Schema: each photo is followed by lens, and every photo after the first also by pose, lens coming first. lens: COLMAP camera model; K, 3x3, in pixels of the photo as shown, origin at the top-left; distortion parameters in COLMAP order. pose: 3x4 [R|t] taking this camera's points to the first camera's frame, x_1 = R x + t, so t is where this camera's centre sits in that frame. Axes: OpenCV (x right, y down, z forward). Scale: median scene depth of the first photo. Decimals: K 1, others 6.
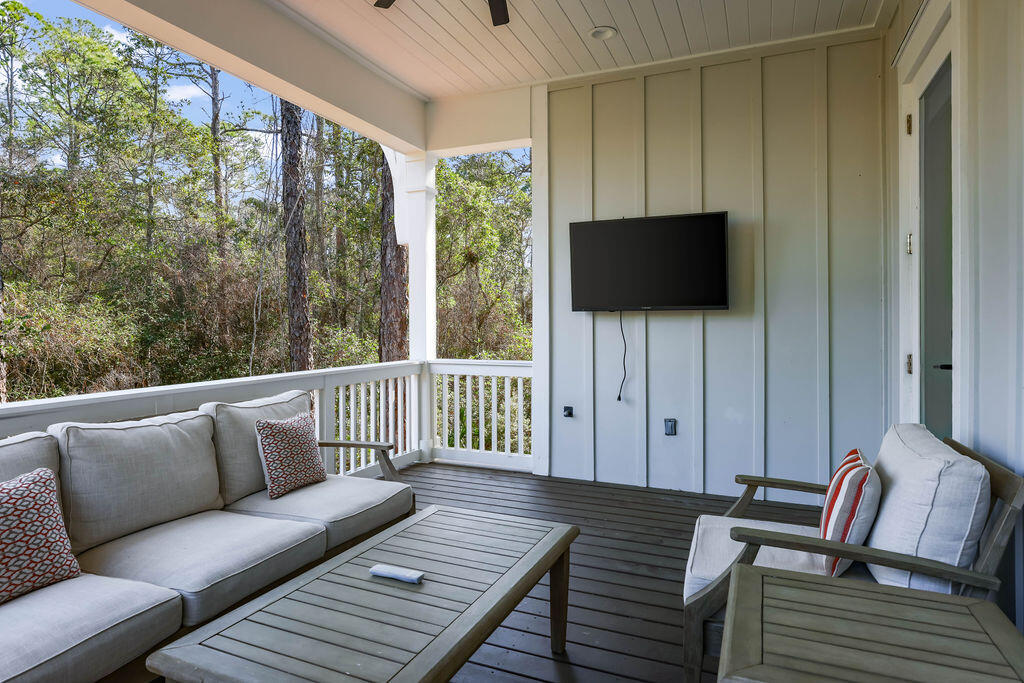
lens RADIAL K [[553.7, 0, 514.5], [0, 553.7, 334.9], [0, 0, 1]] dist [-0.013593, -0.001173]
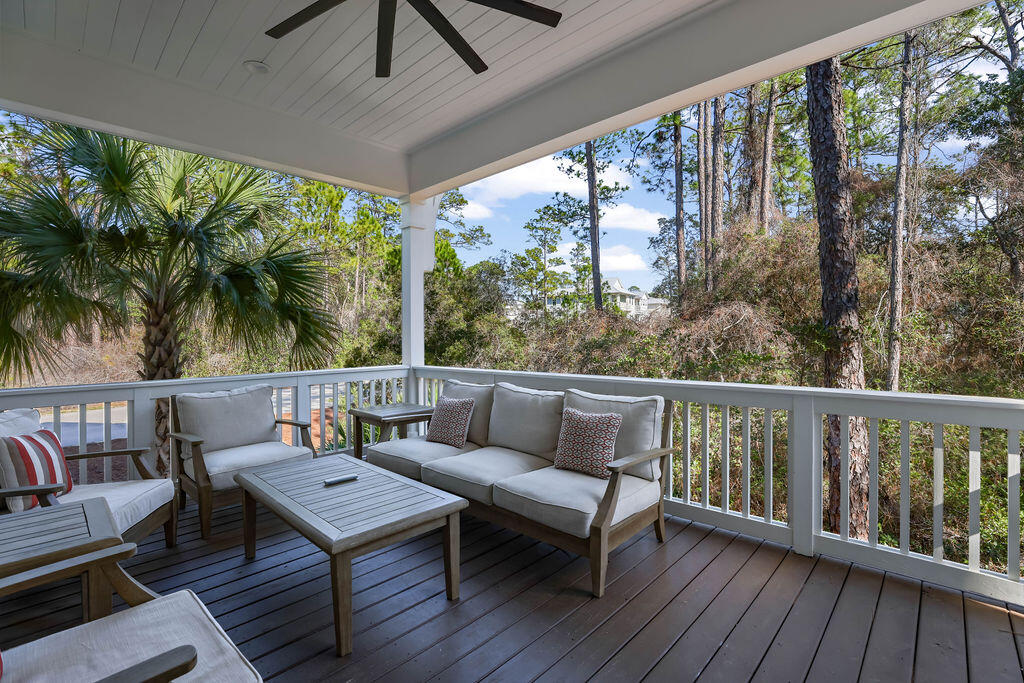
lens RADIAL K [[468.4, 0, 514.0], [0, 468.4, 337.5], [0, 0, 1]] dist [-0.025756, 0.003597]
pose [[-0.348331, 0.010695, -0.937311, 0.734350], [-0.000412, 0.999933, 0.011563, -0.026995], [0.937372, 0.004414, -0.348303, 1.523183]]
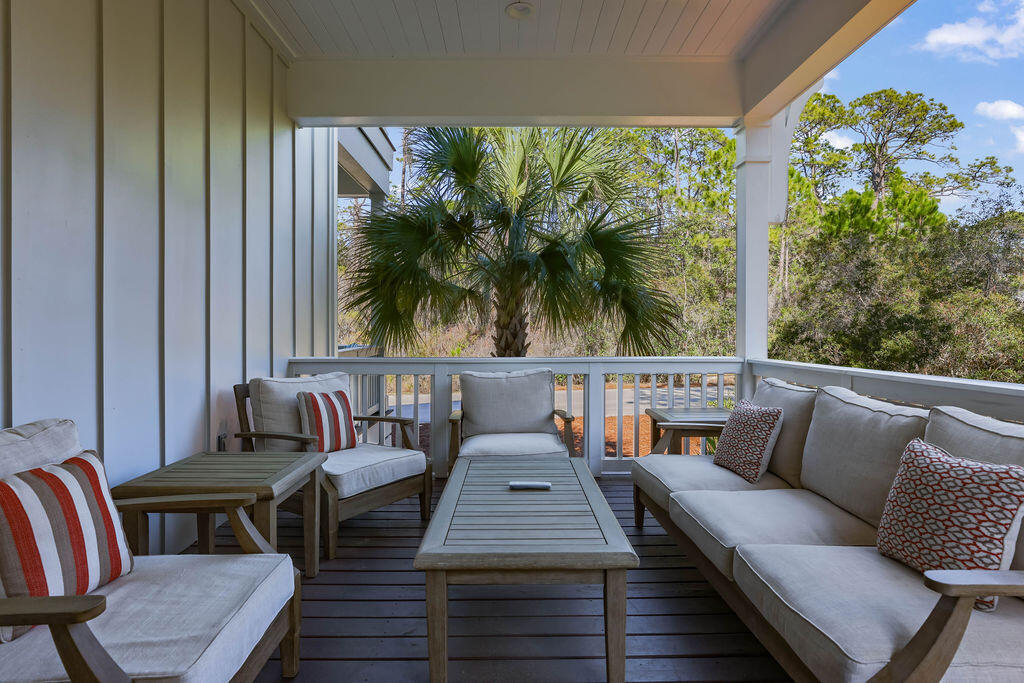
lens RADIAL K [[553.7, 0, 511.9], [0, 553.7, 339.3], [0, 0, 1]] dist [-0.013593, -0.001173]
pose [[-0.914880, 0.009613, -0.403612, 0.533982], [-0.001150, 0.999650, 0.026416, -0.005393], [0.403725, 0.024632, -0.914549, 1.597045]]
